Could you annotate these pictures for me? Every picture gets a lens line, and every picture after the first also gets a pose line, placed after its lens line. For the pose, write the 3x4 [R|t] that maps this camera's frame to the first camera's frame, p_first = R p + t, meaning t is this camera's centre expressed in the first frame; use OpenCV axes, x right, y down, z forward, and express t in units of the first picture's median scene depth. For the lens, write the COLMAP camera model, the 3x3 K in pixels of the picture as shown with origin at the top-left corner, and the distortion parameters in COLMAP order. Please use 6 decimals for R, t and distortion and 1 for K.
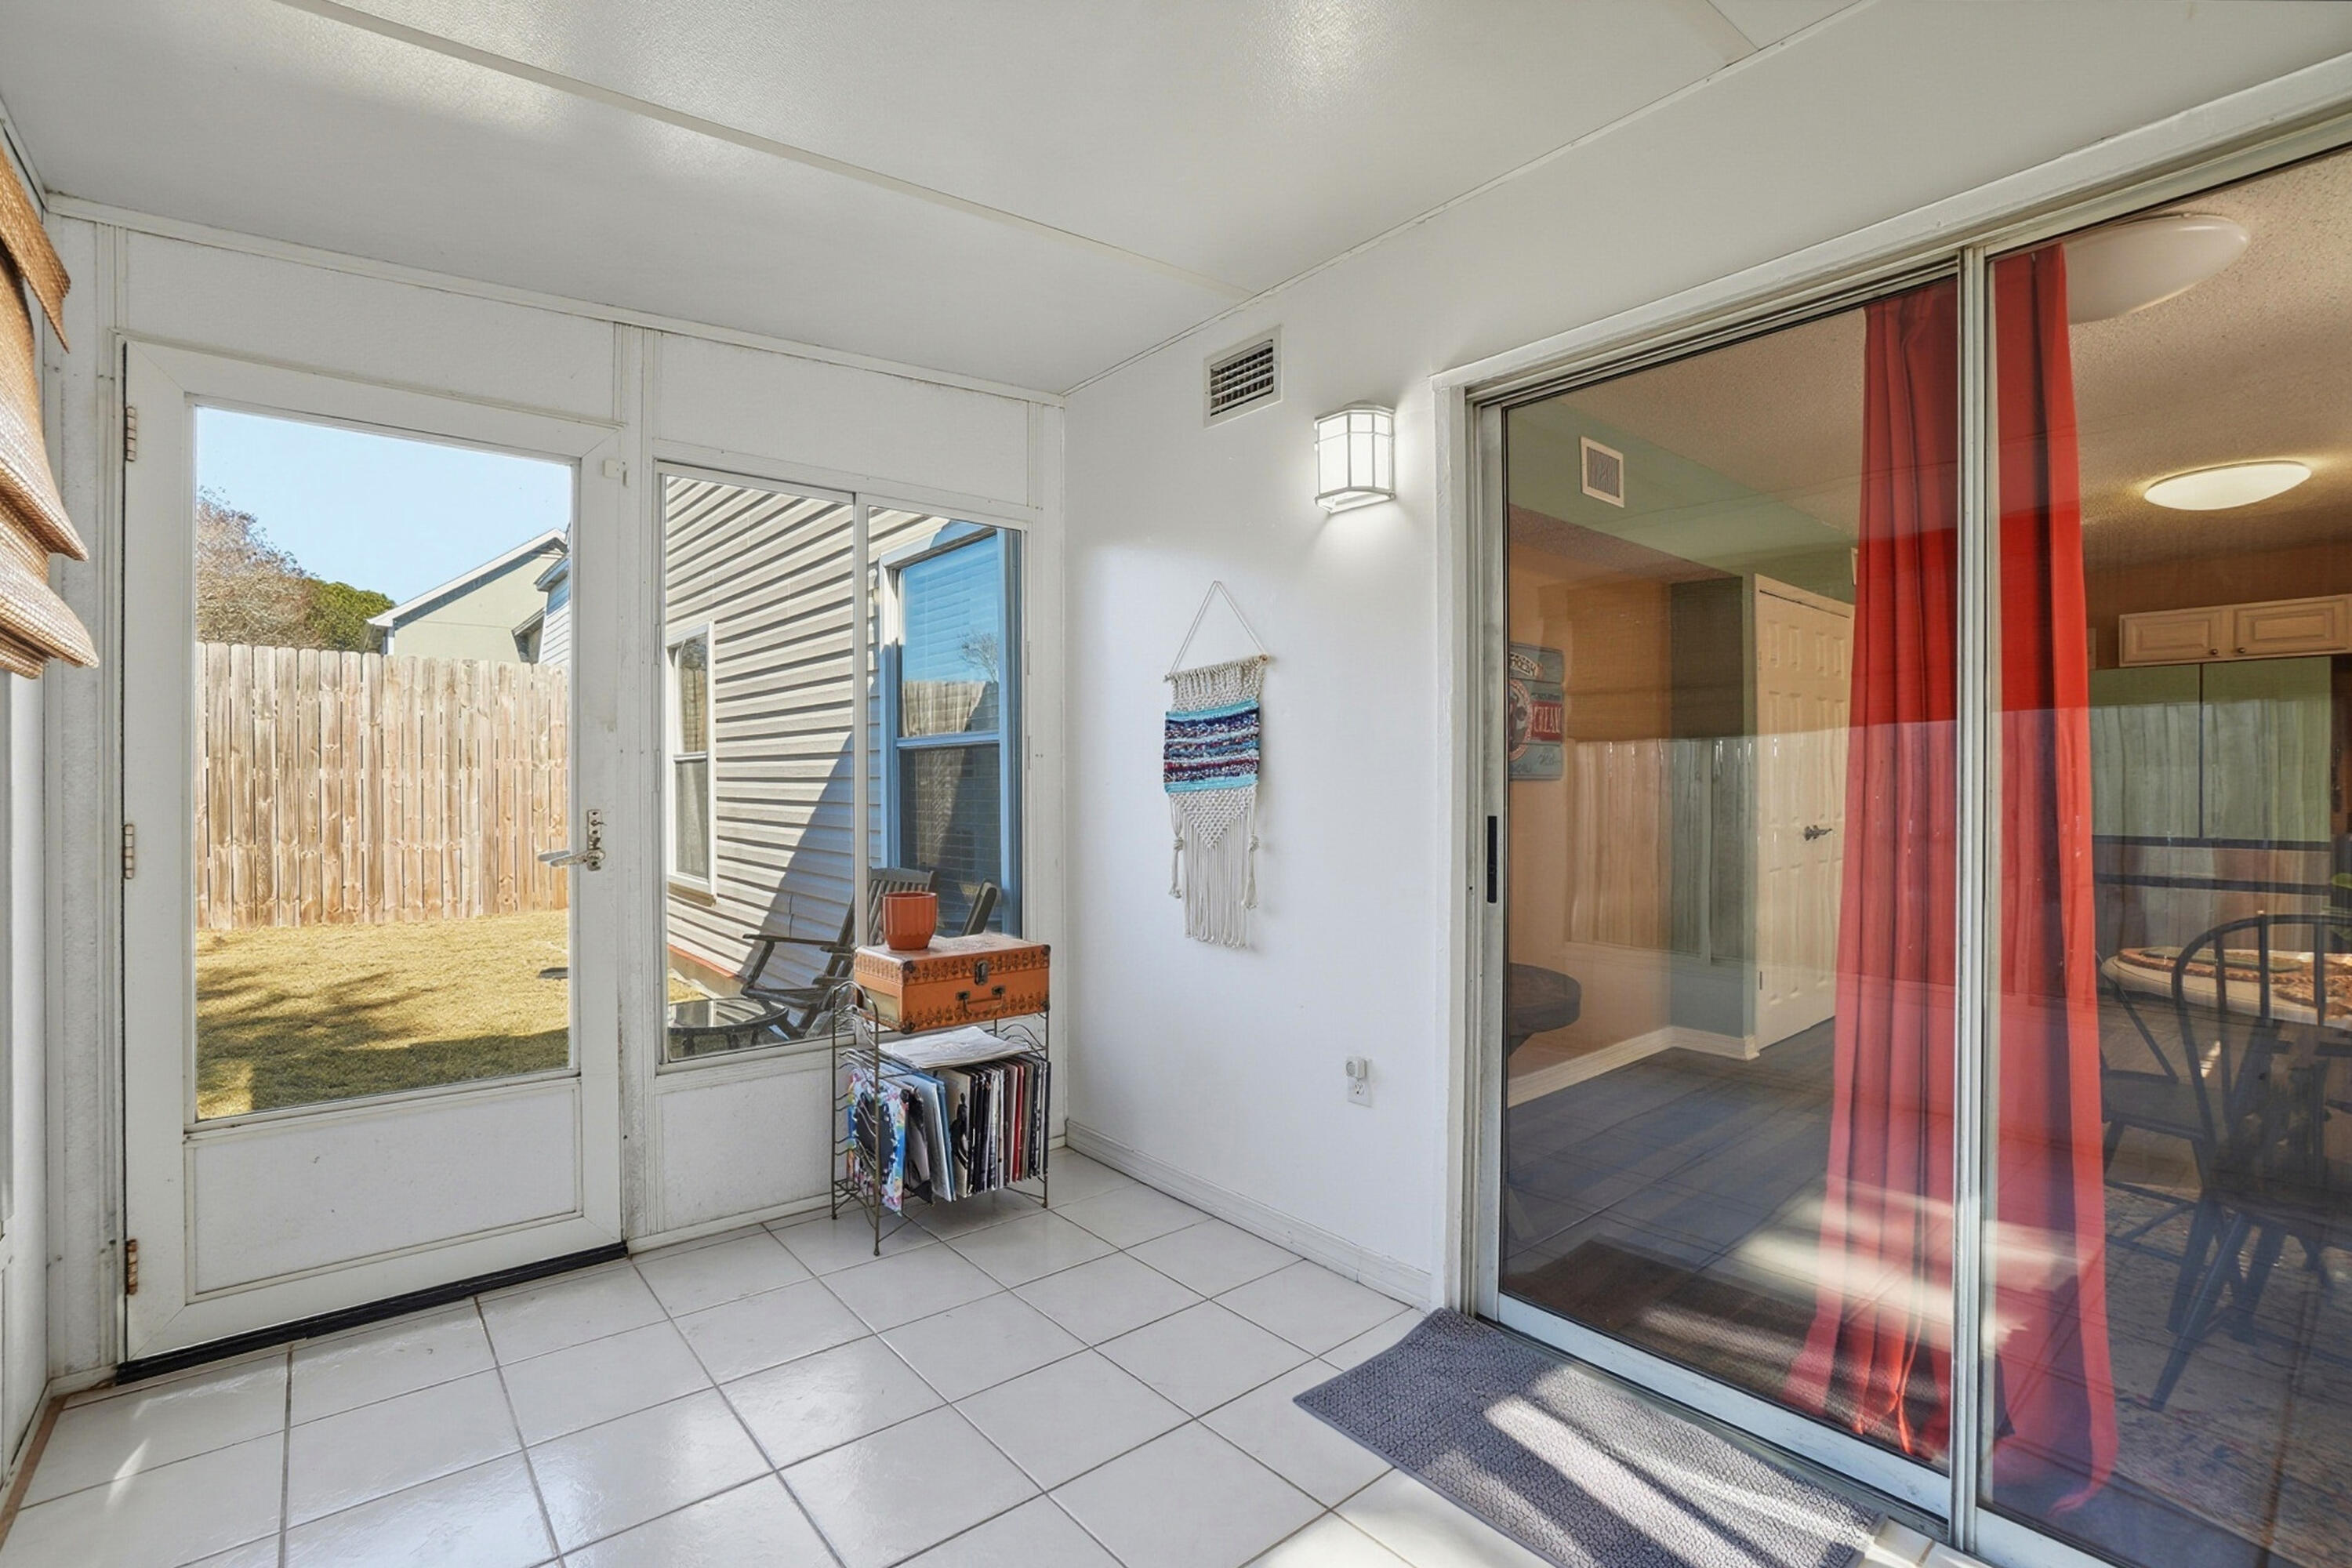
lens RADIAL K [[1073.9, 0, 1162.2], [0, 1073.9, 781.6], [0, 0, 1]] dist [-0.066399, 0.024024]
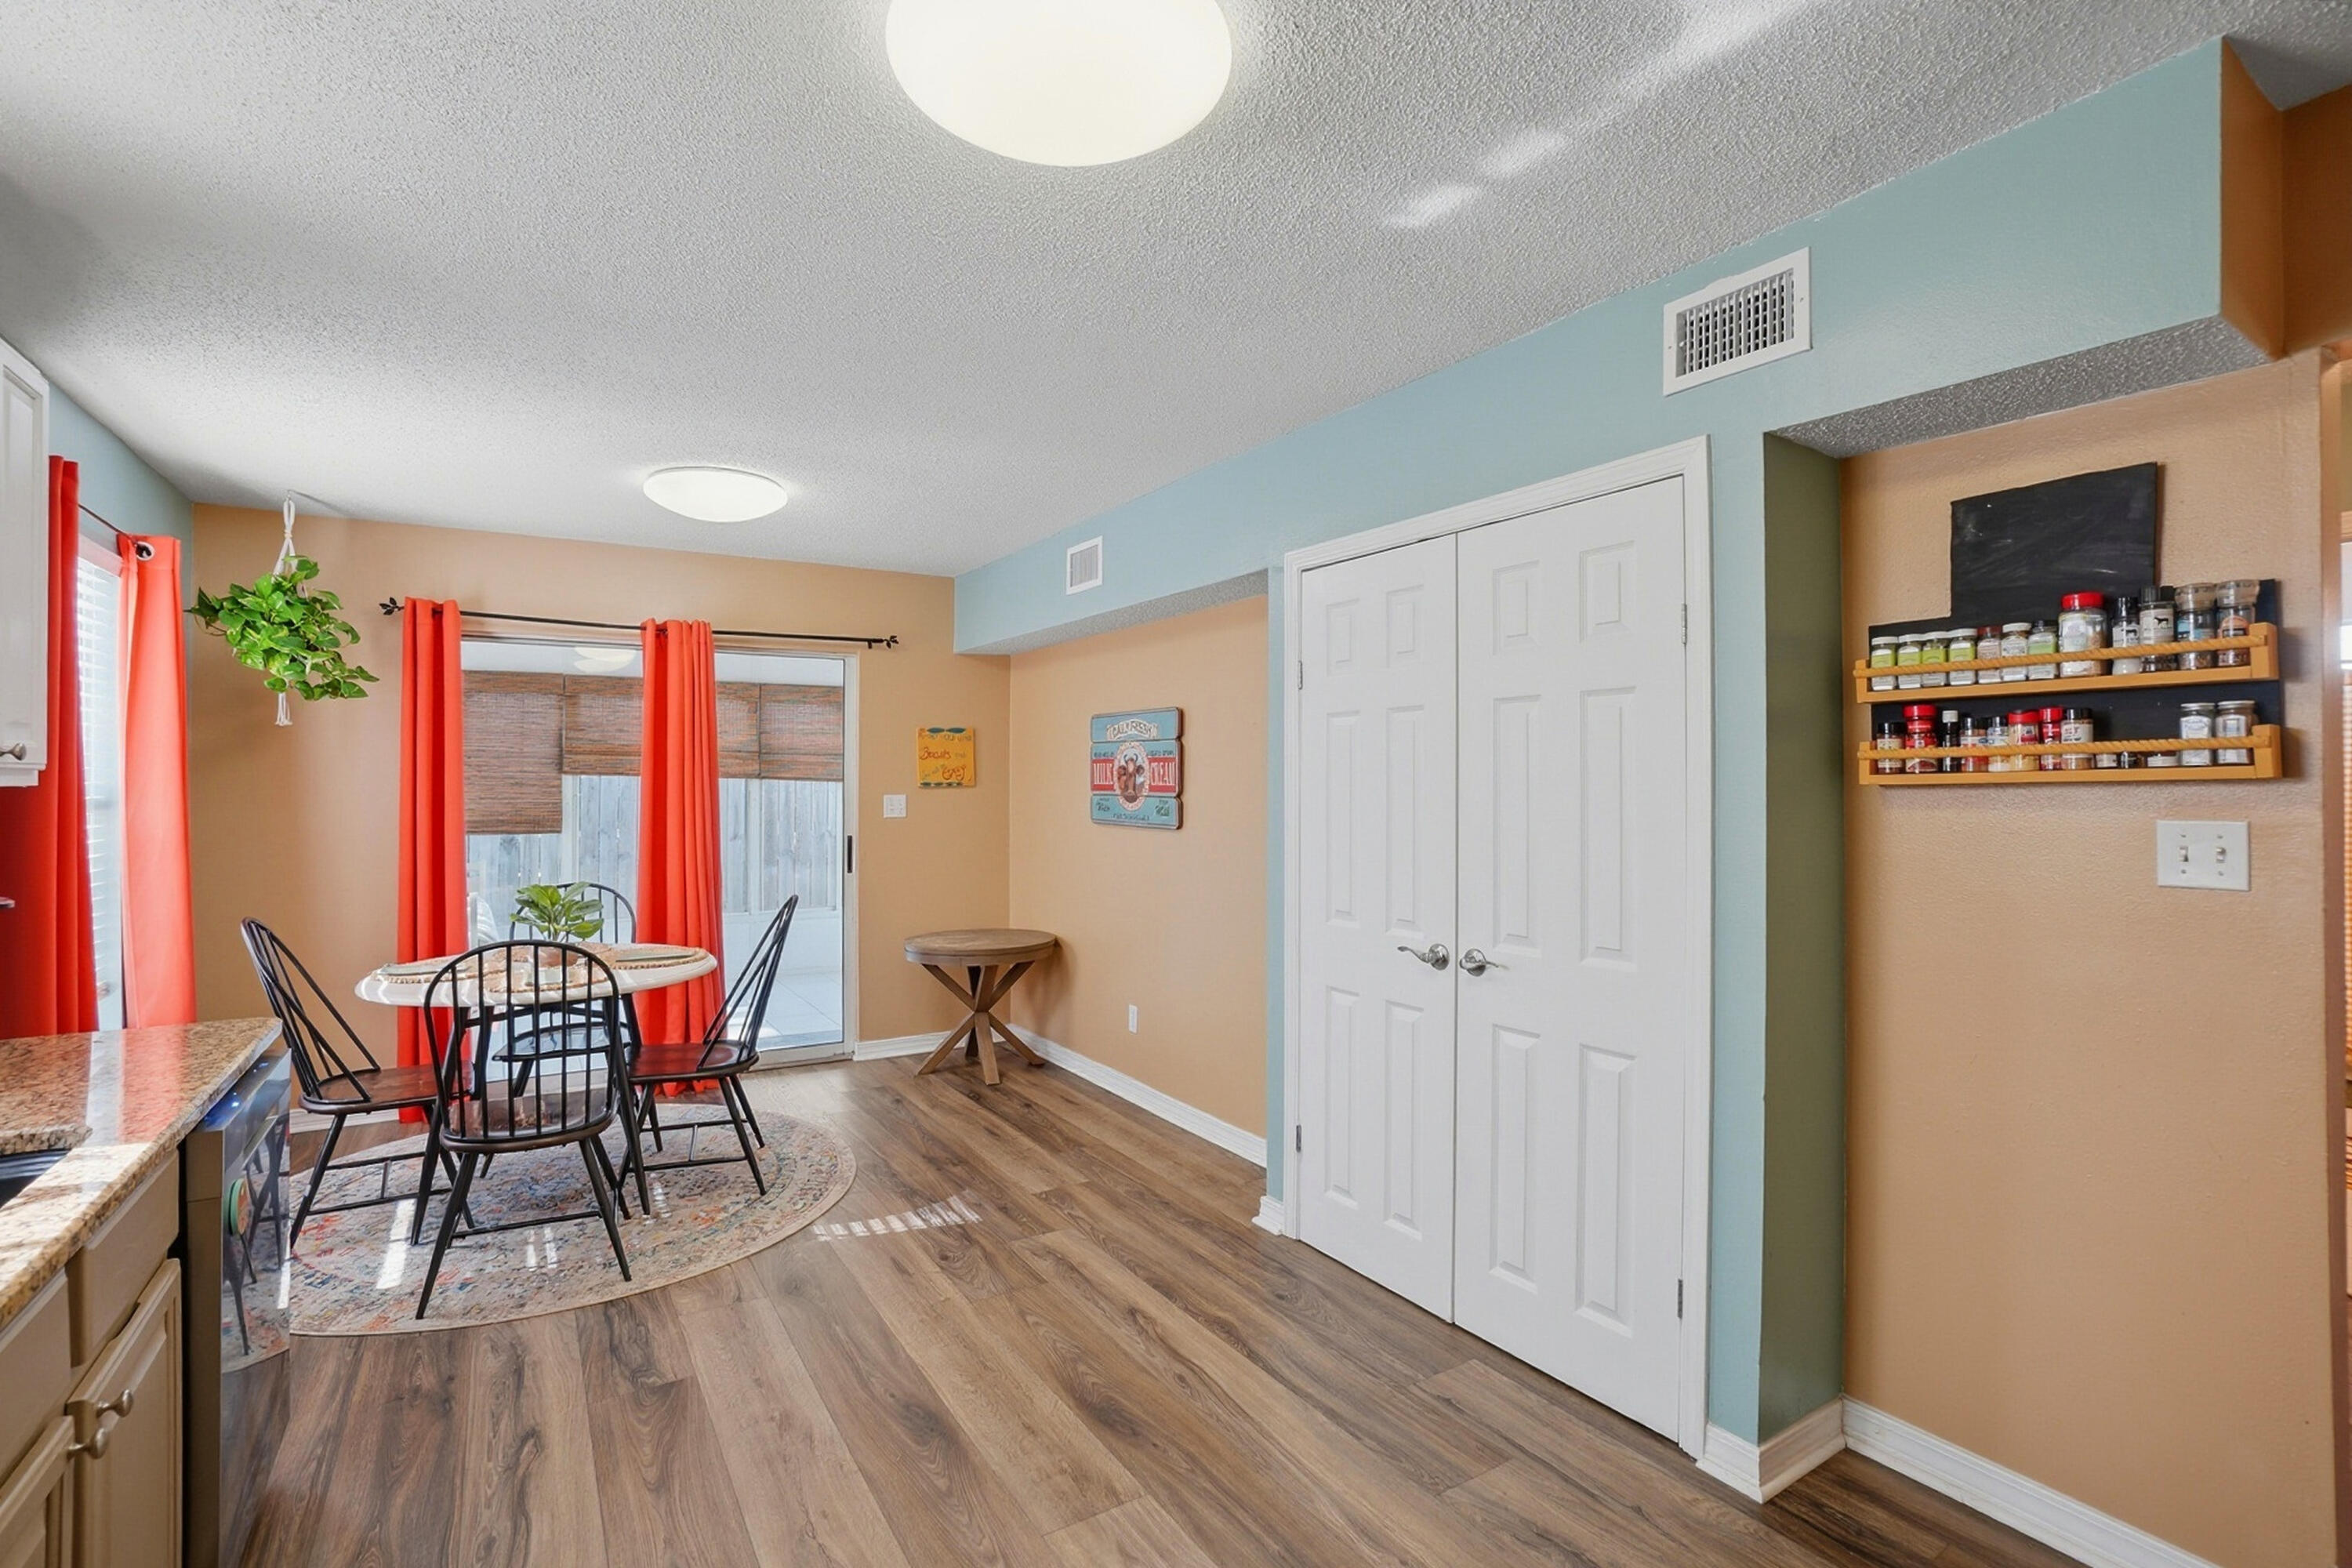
lens RADIAL K [[1073.9, 0, 1162.2], [0, 1073.9, 781.6], [0, 0, 1]] dist [-0.066399, 0.024024]
pose [[-0.124708, 0.000225, -0.992193, 1.457403], [-0.005584, 0.999984, 0.000928, -0.051926], [0.992178, 0.005656, -0.124705, 1.142941]]
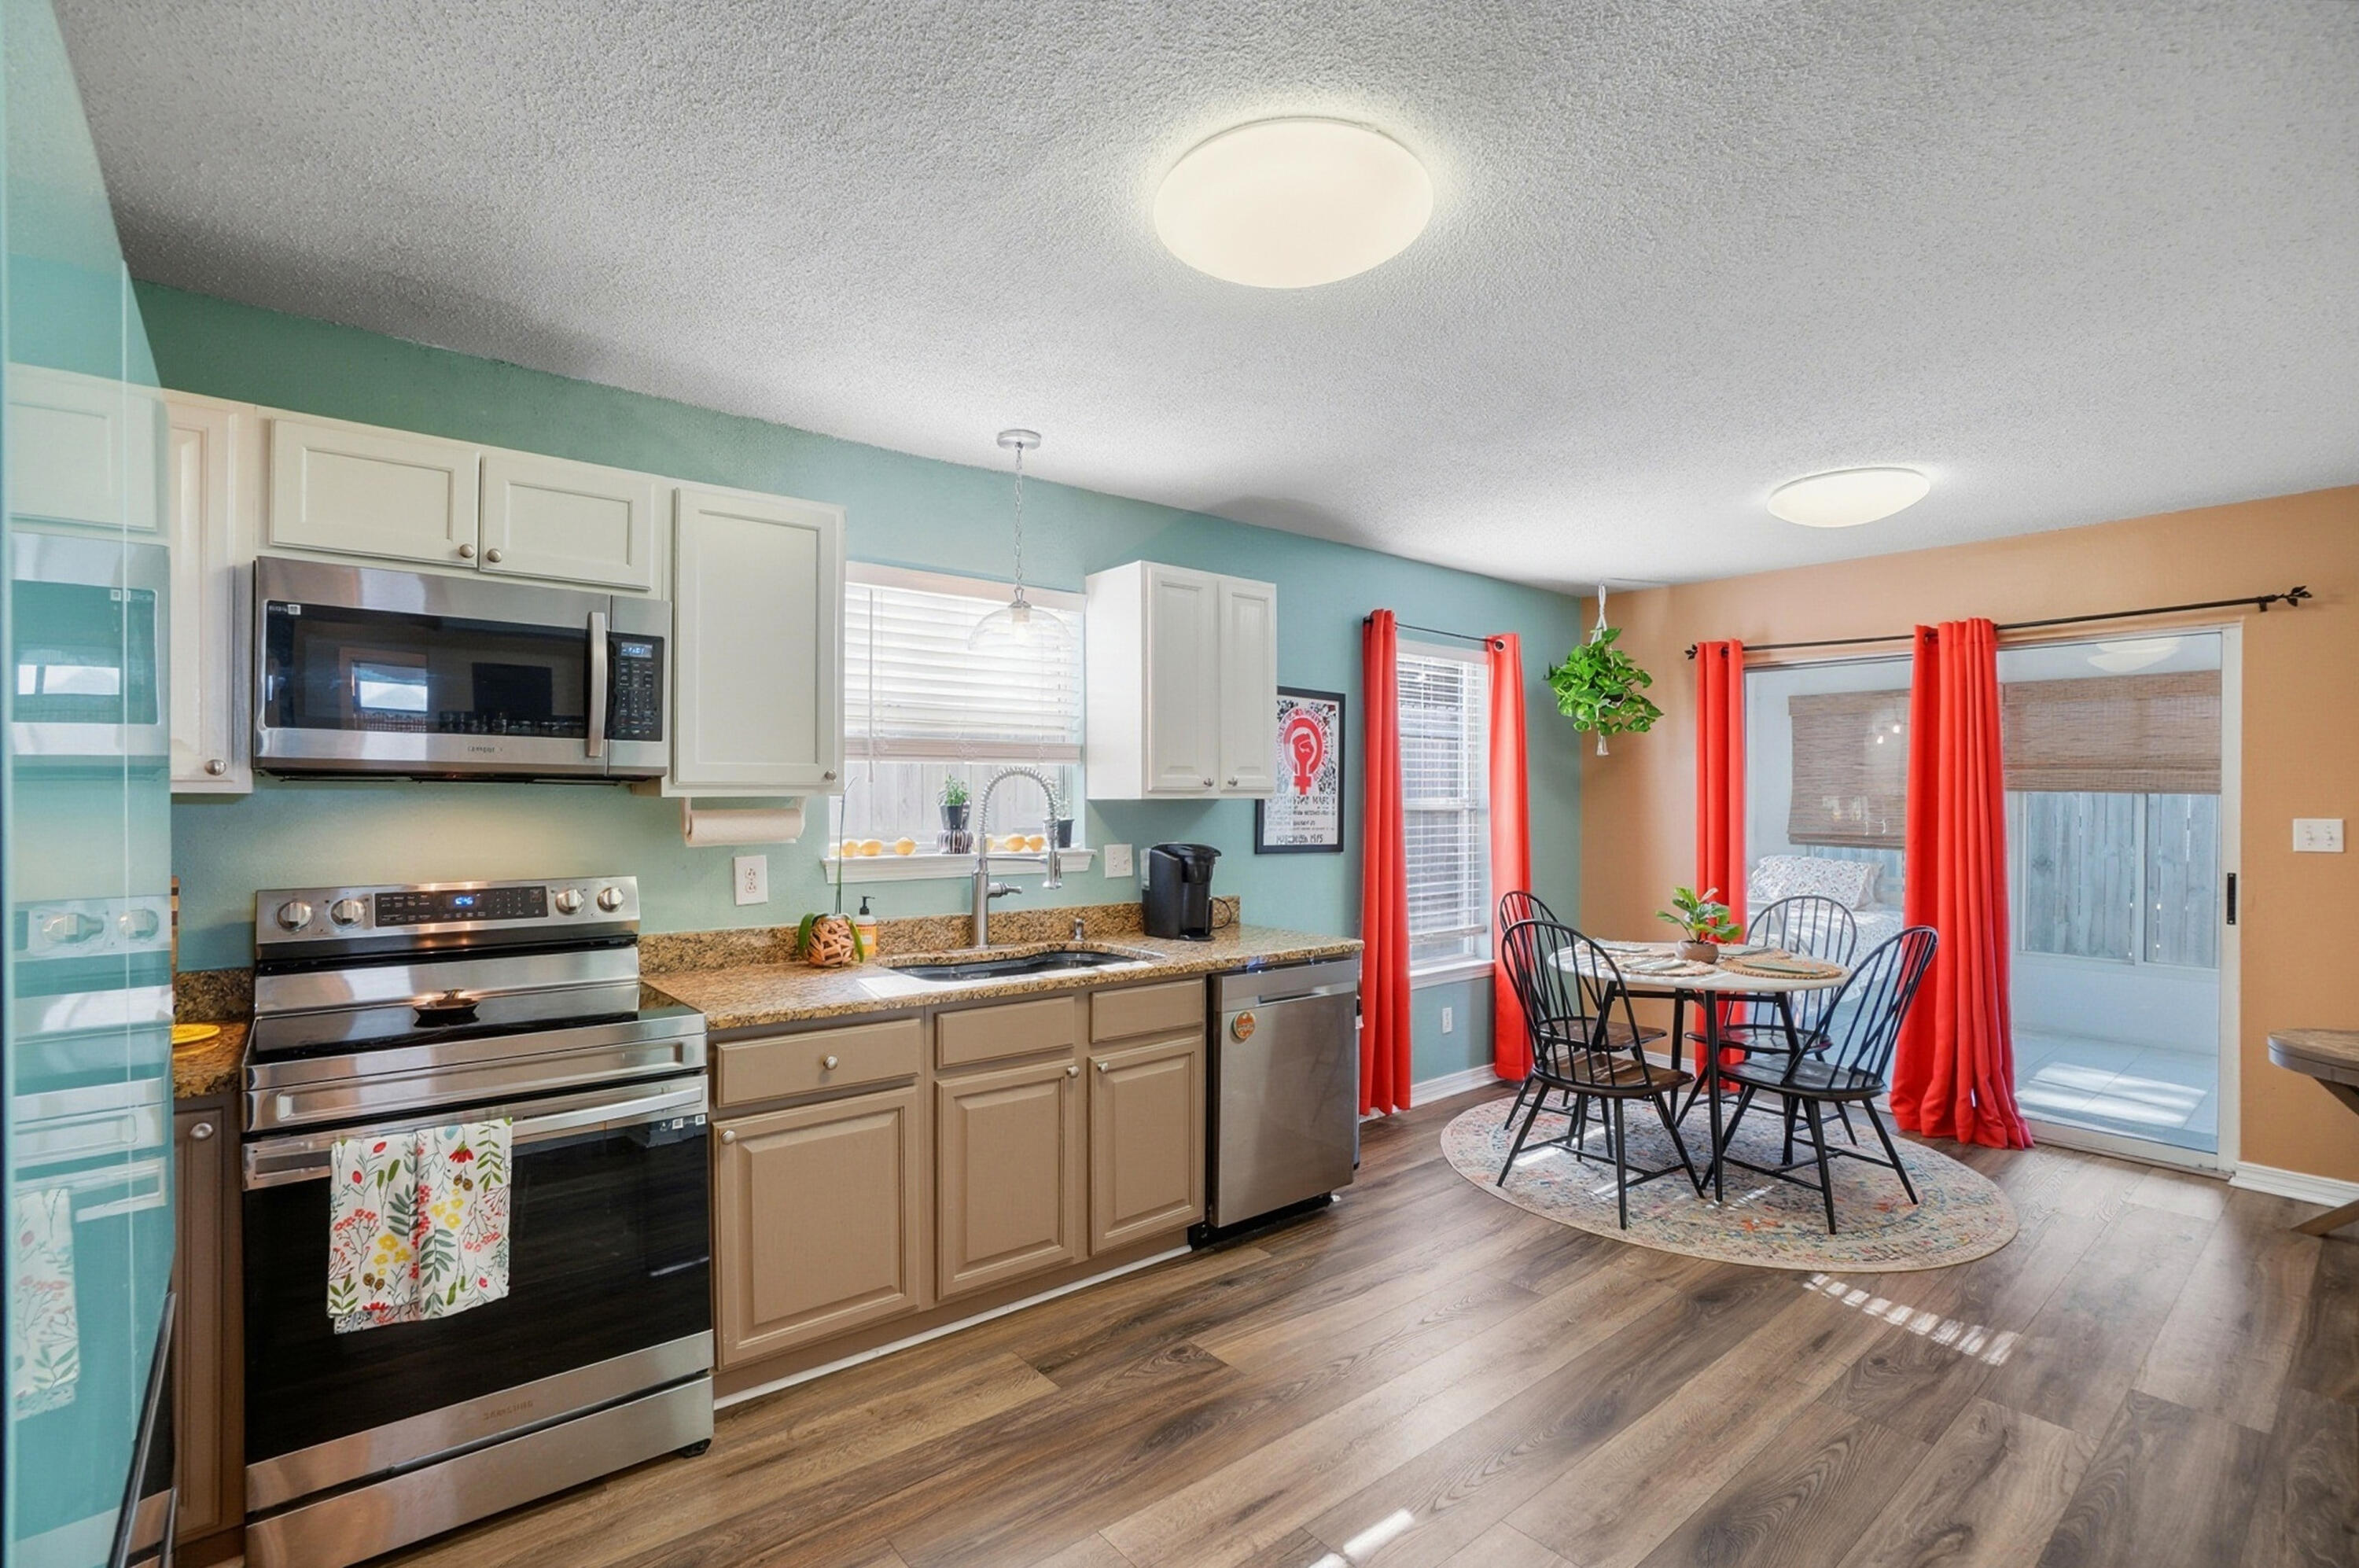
lens RADIAL K [[1077.1, 0, 1165.7], [0, 1077.1, 781.6], [0, 0, 1]] dist [-0.066399, 0.024024]
pose [[-0.999993, -0.003375, 0.001588, 1.151933], [-0.003387, 0.999966, -0.007490, -0.053630], [-0.001563, -0.007495, -0.999971, 1.530428]]
